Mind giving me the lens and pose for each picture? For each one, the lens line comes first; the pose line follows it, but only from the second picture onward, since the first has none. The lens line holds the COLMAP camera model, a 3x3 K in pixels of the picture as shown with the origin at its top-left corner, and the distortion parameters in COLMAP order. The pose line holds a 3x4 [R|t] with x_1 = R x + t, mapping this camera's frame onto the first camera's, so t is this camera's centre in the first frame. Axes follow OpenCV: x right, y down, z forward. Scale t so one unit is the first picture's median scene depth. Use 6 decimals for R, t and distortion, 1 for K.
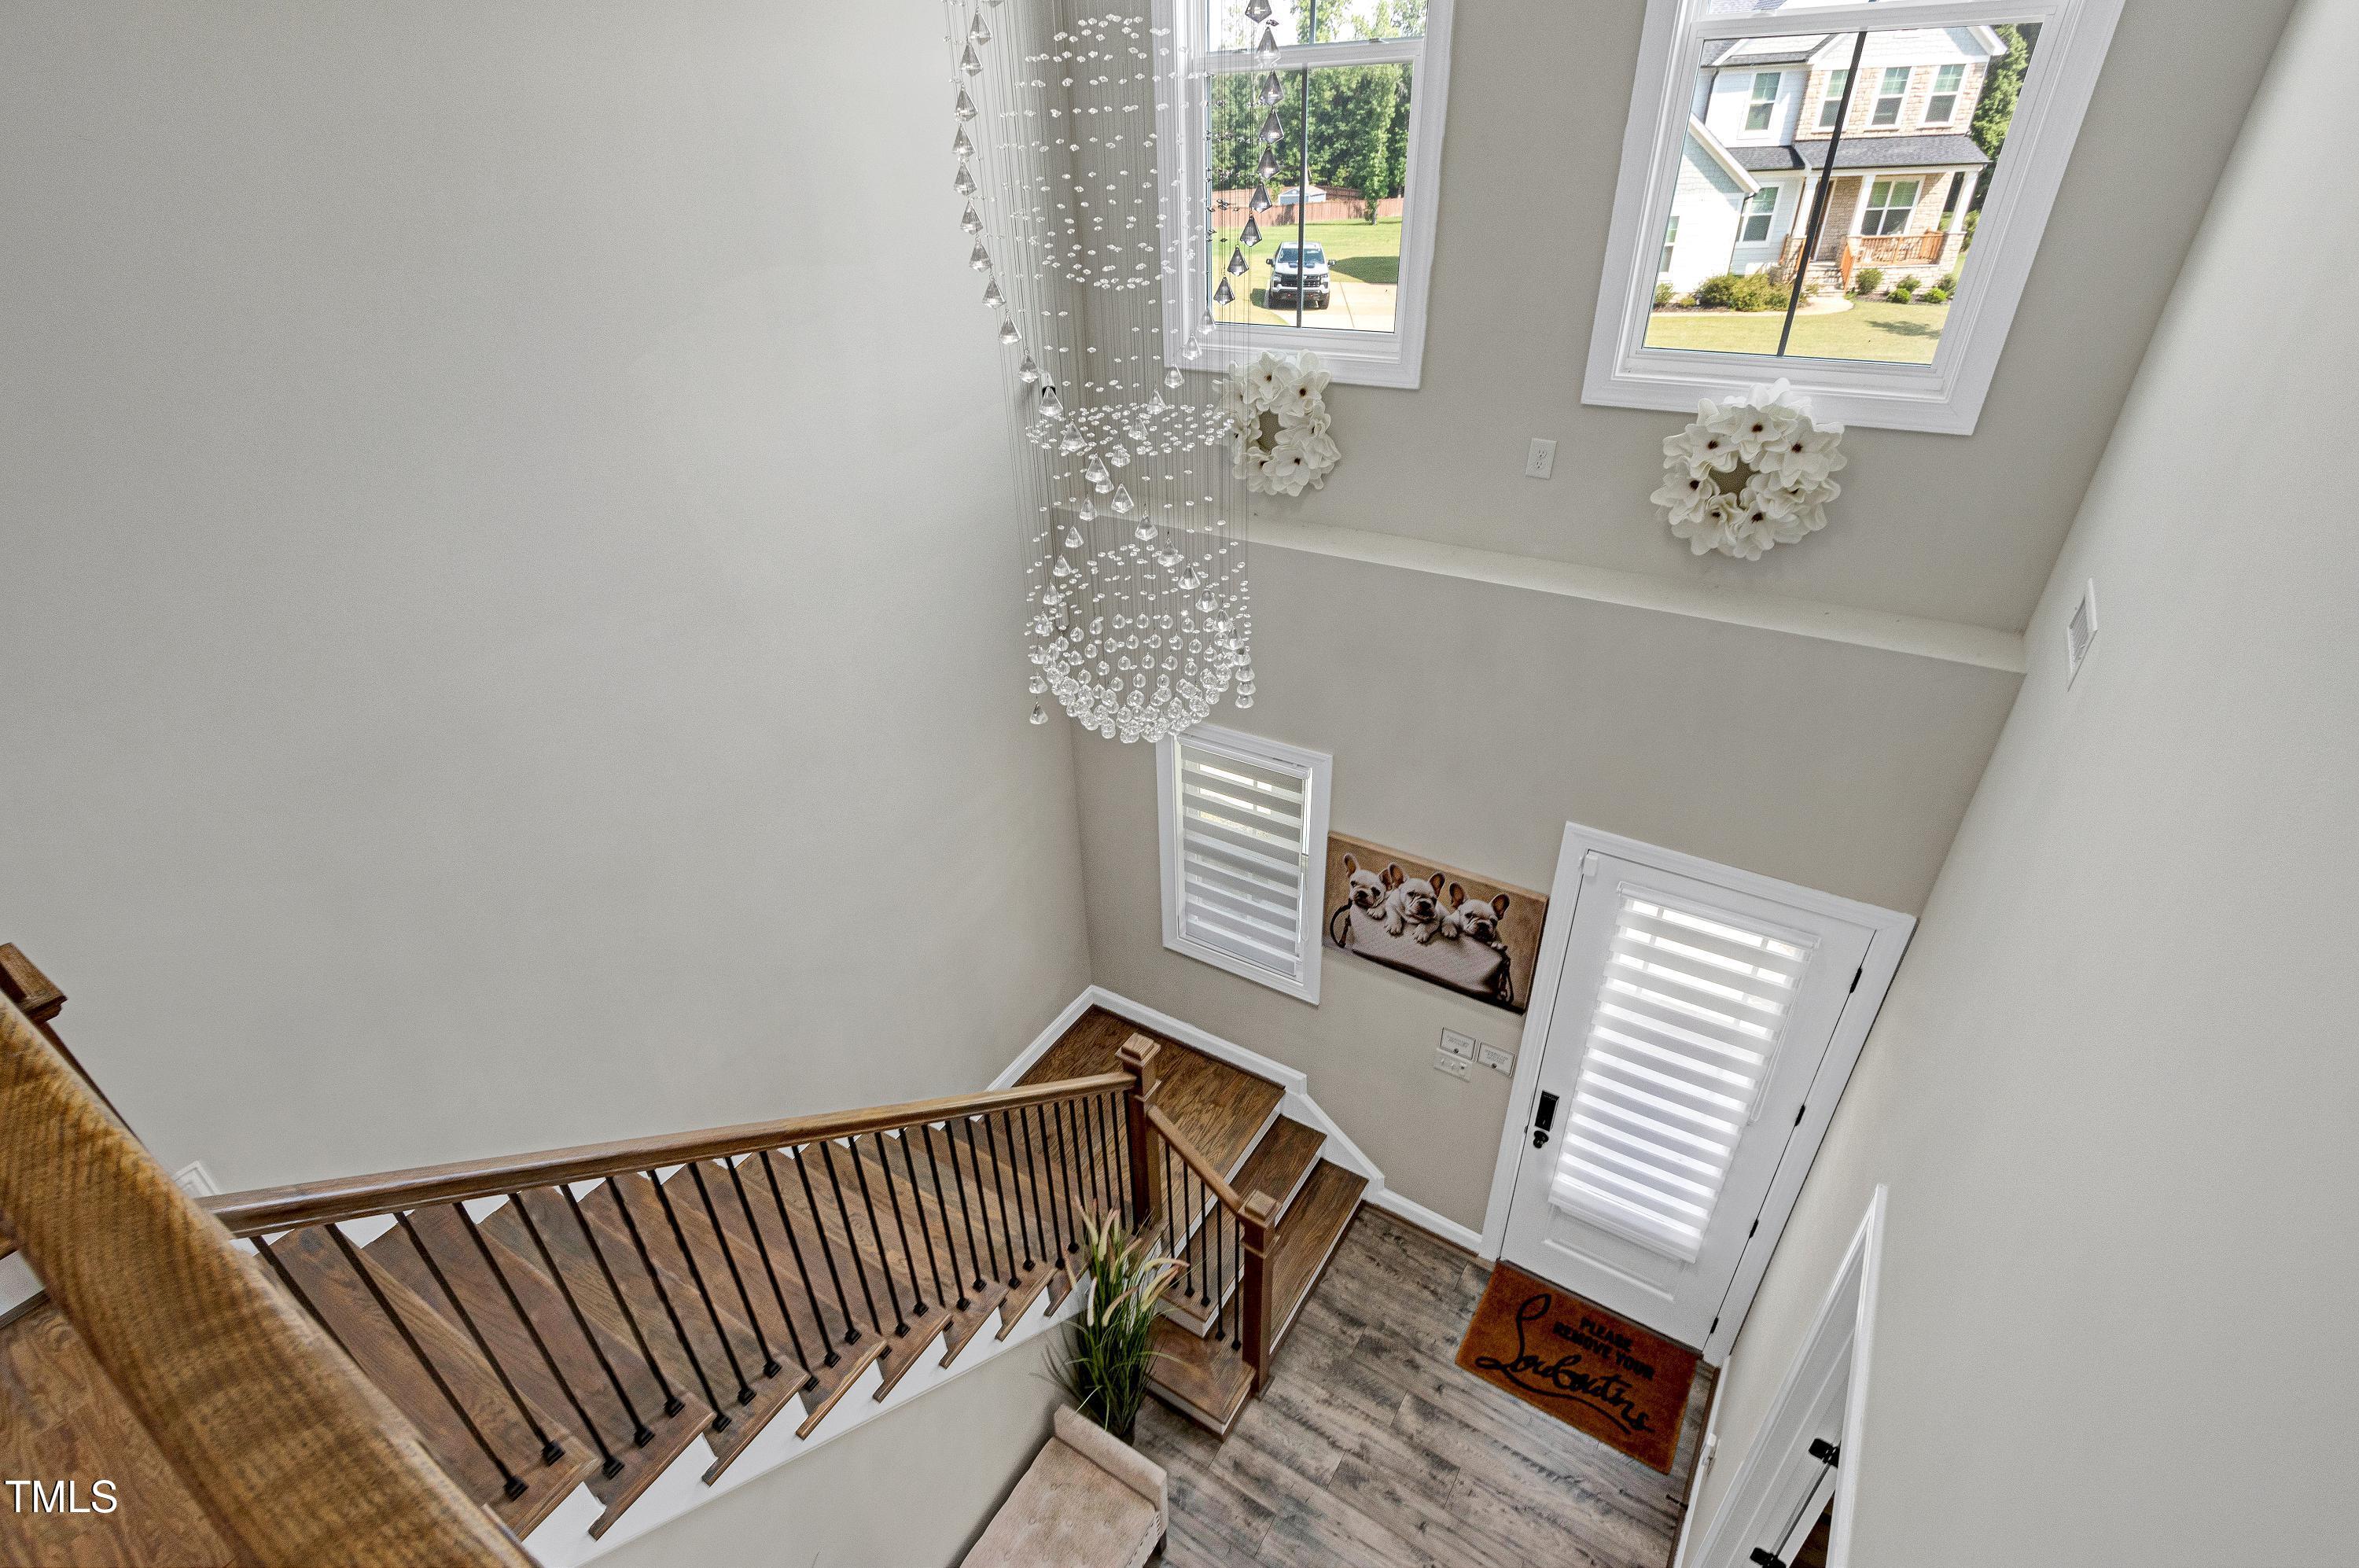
lens RADIAL K [[1072.6, 0, 1154.5], [0, 1072.6, 834.7], [0, 0, 1]] dist [0.010814, 0.000042]
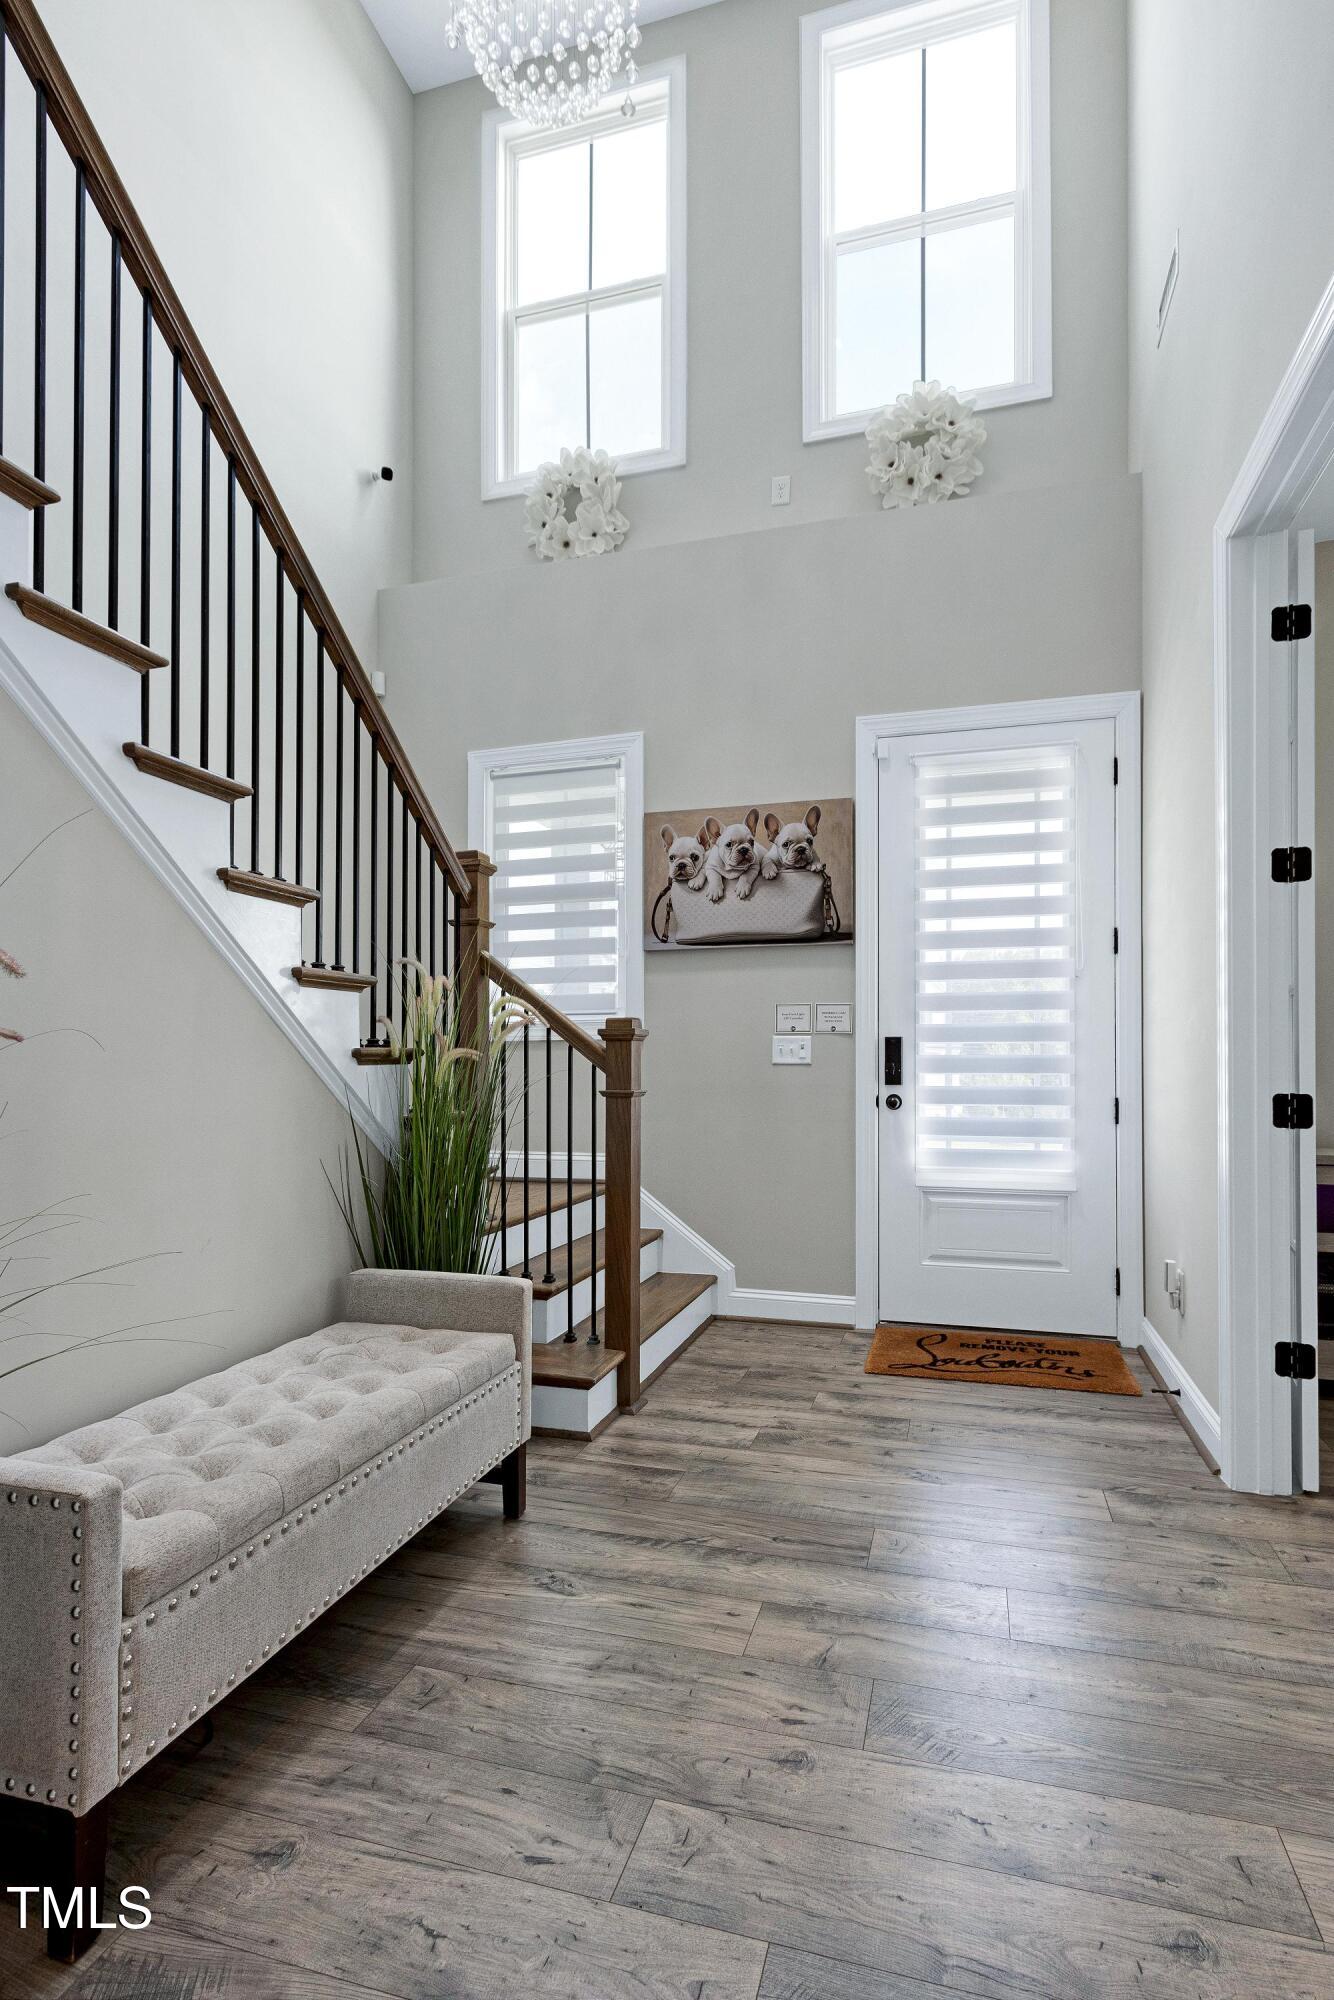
lens RADIAL K [[982.6, 0, 683.4], [0, 982.6, 1057.8], [0, 0, 1]] dist [0.003859, -0.000480]
pose [[0.953486, 0.042276, 0.298459, -0.078116], [0.132646, 0.830257, -0.541368, 0.726271], [-0.270685, 0.555776, 0.786030, 0.370611]]
